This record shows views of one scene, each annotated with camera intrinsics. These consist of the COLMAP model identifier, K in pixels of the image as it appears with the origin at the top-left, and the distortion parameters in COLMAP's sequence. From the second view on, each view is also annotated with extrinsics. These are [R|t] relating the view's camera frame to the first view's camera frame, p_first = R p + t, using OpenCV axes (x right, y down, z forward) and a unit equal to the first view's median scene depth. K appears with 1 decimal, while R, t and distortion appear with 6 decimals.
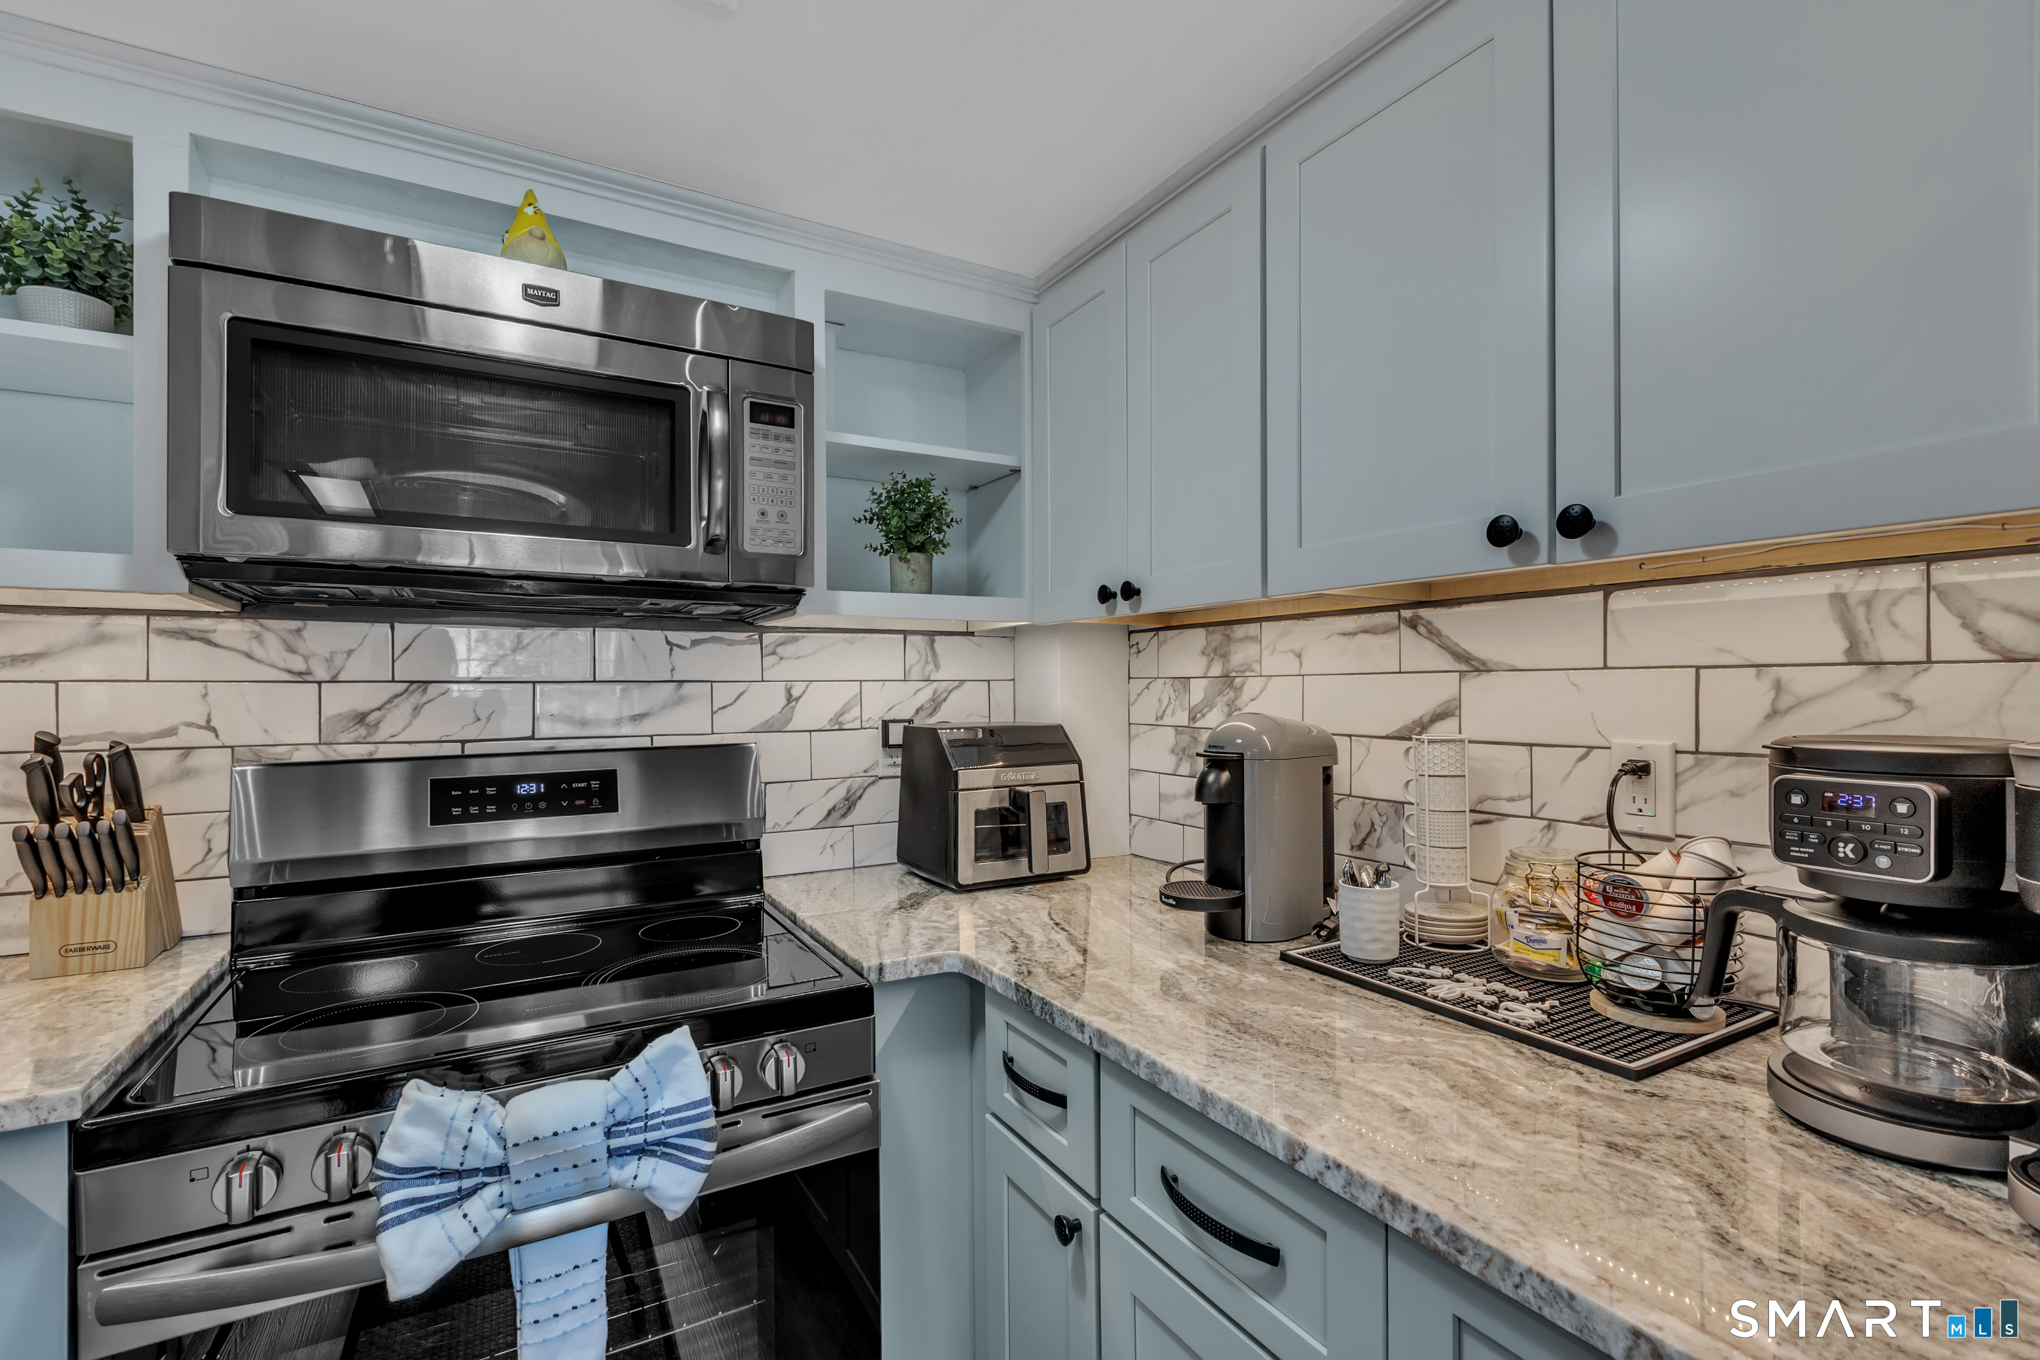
lens RADIAL K [[910.6, 0, 1014.2], [0, 910.6, 693.1], [0, 0, 1]] dist [-0.000595, -0.000770]
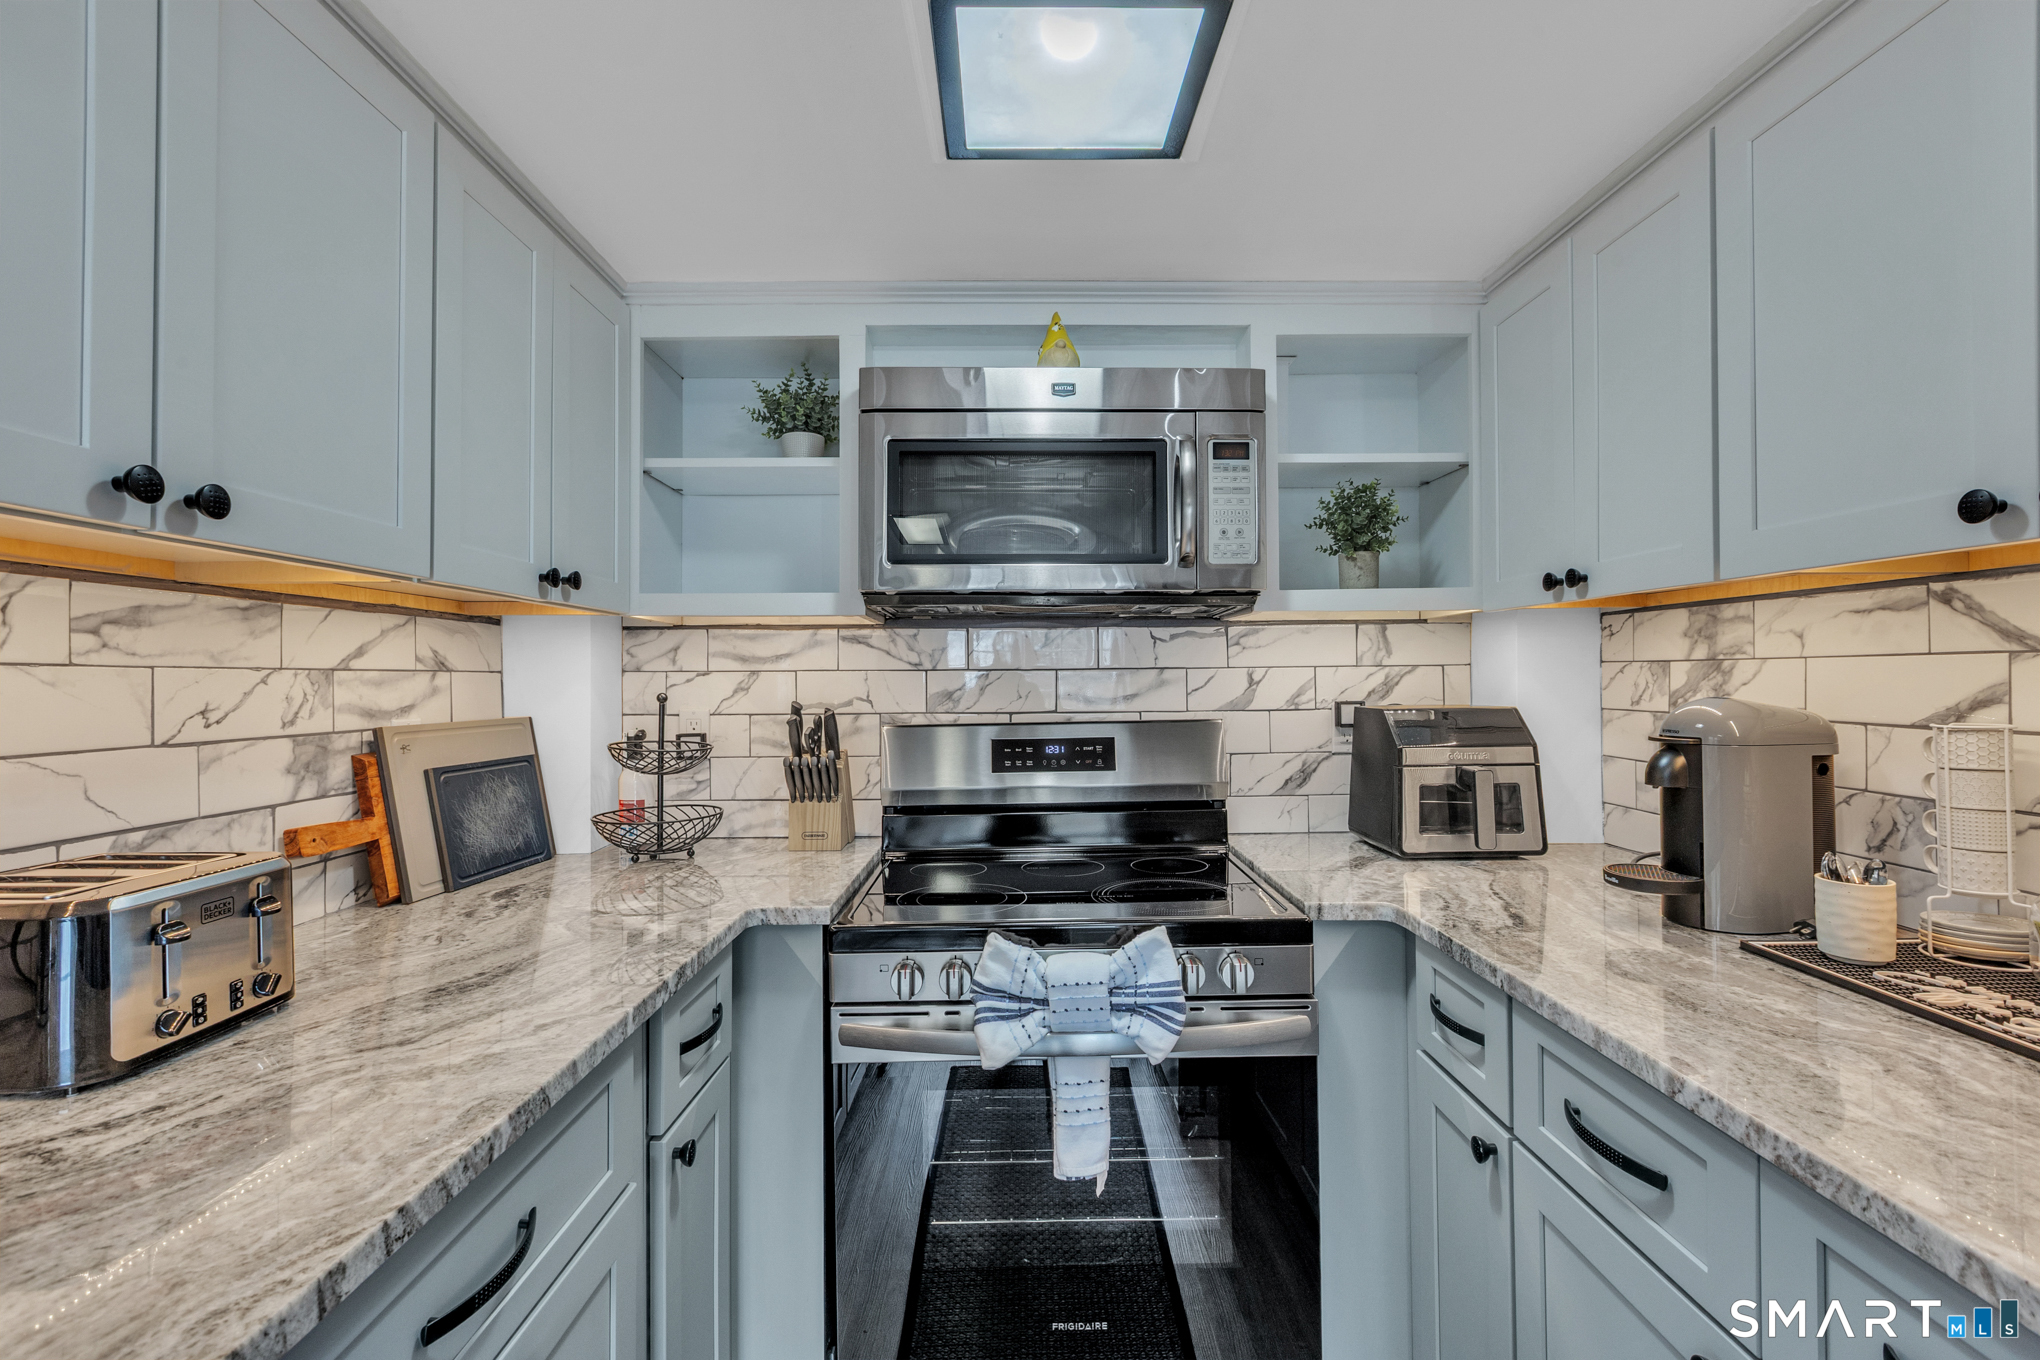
lens RADIAL K [[910.6, 0, 1021.2], [0, 910.6, 670.1], [0, 0, 1]] dist [-0.000595, -0.000770]
pose [[0.872550, -0.005420, -0.488495, 0.093010], [0.001532, 0.999964, -0.008358, -0.000412], [0.488523, 0.006544, 0.872526, -0.225412]]
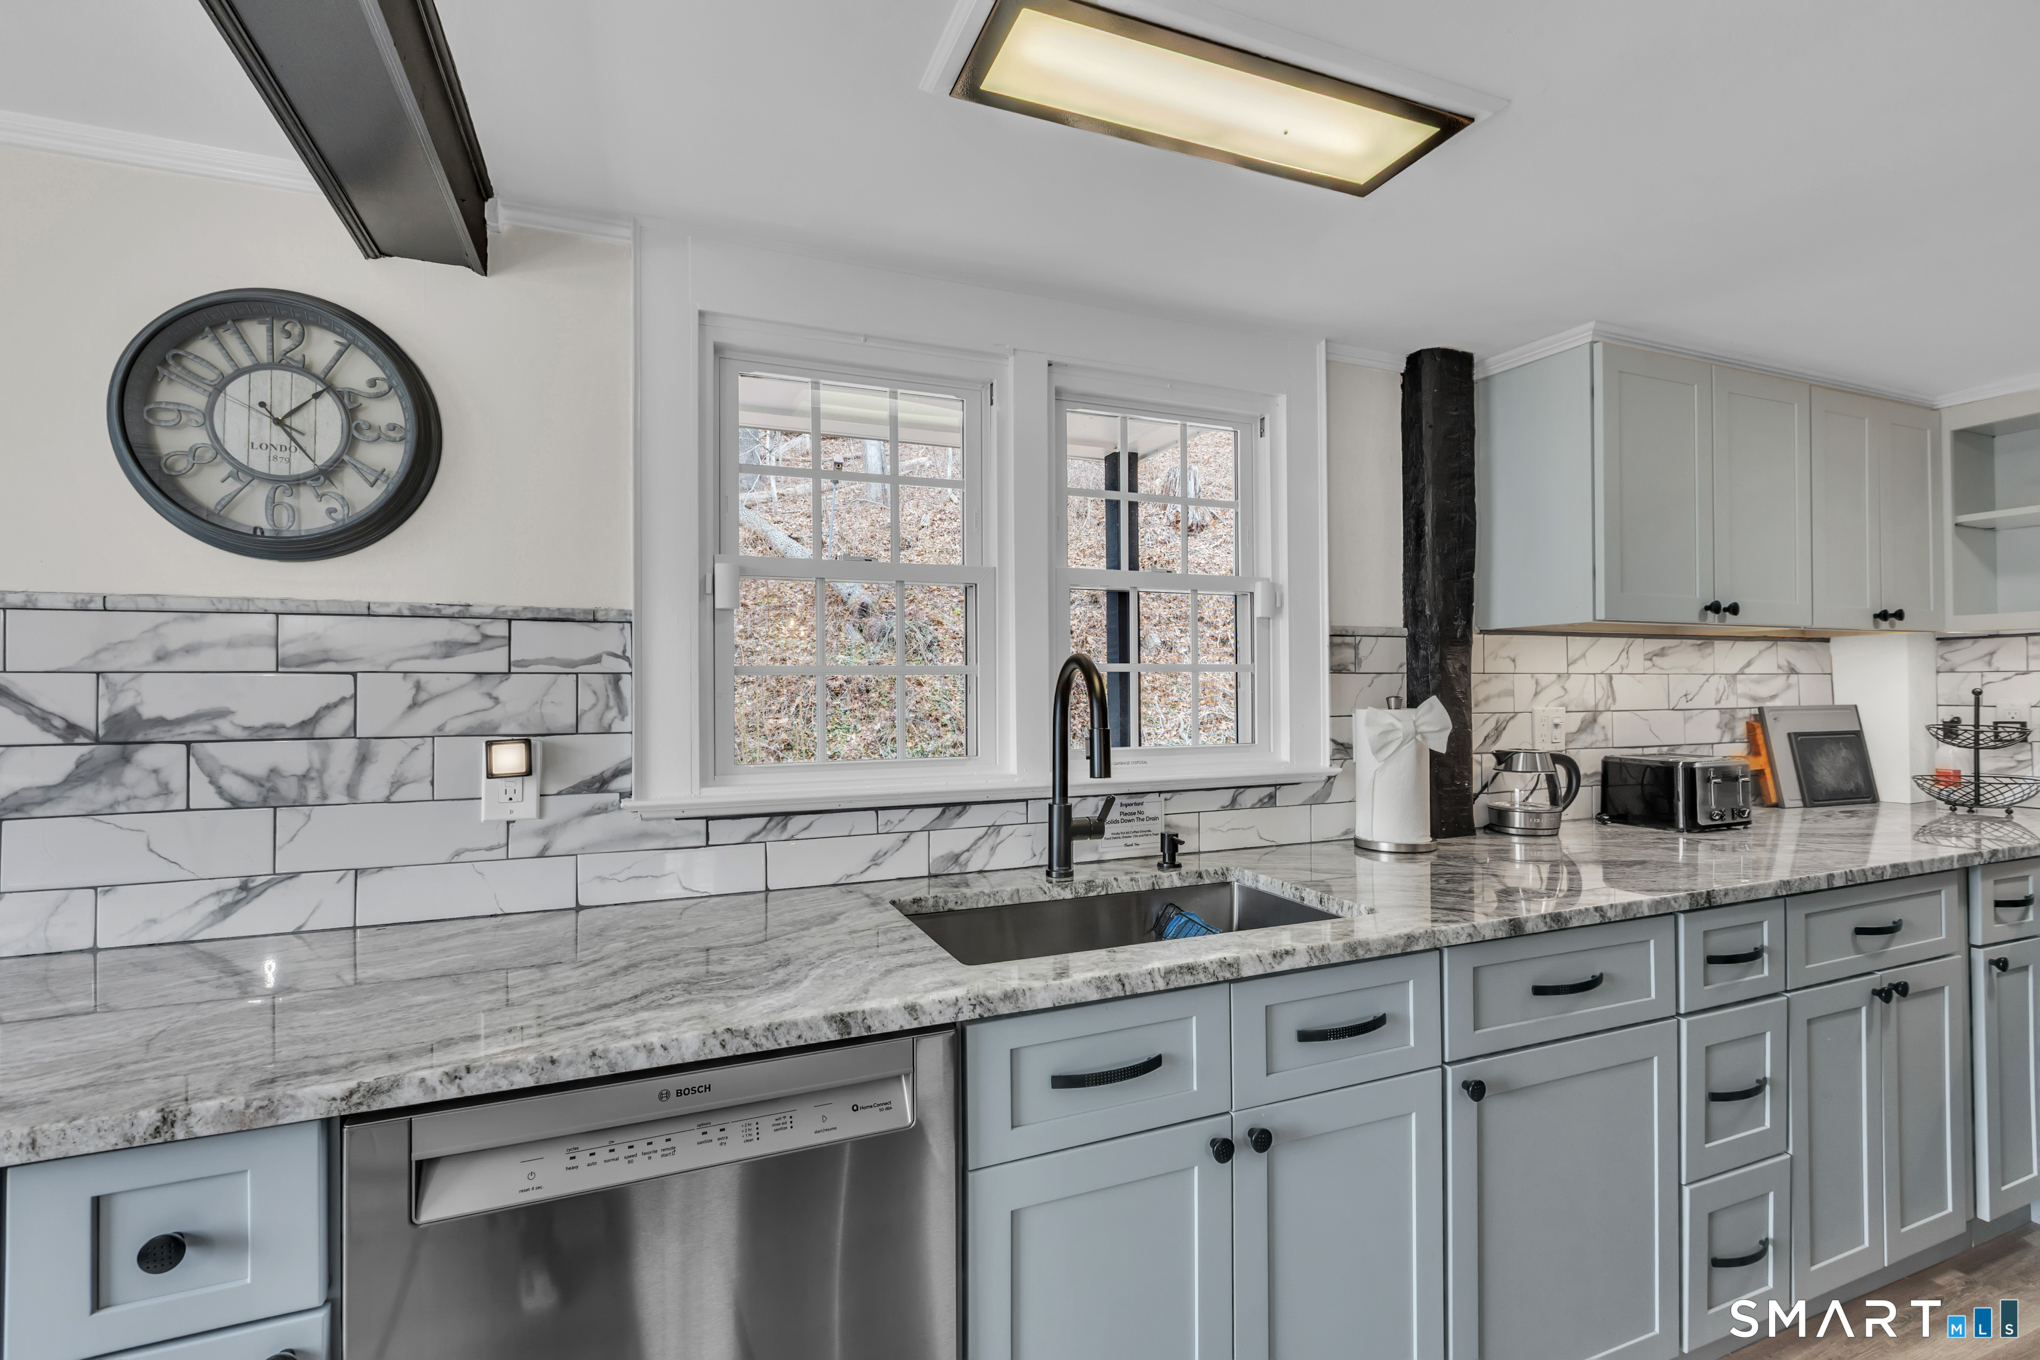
lens RADIAL K [[910.6, 0, 1018.6], [0, 910.6, 675.4], [0, 0, 1]] dist [-0.000595, -0.000770]
pose [[-0.130486, -0.009229, -0.991407, 1.083389], [0.007458, 0.999919, -0.010290, 0.000474], [0.991422, -0.008737, -0.130407, -1.020143]]
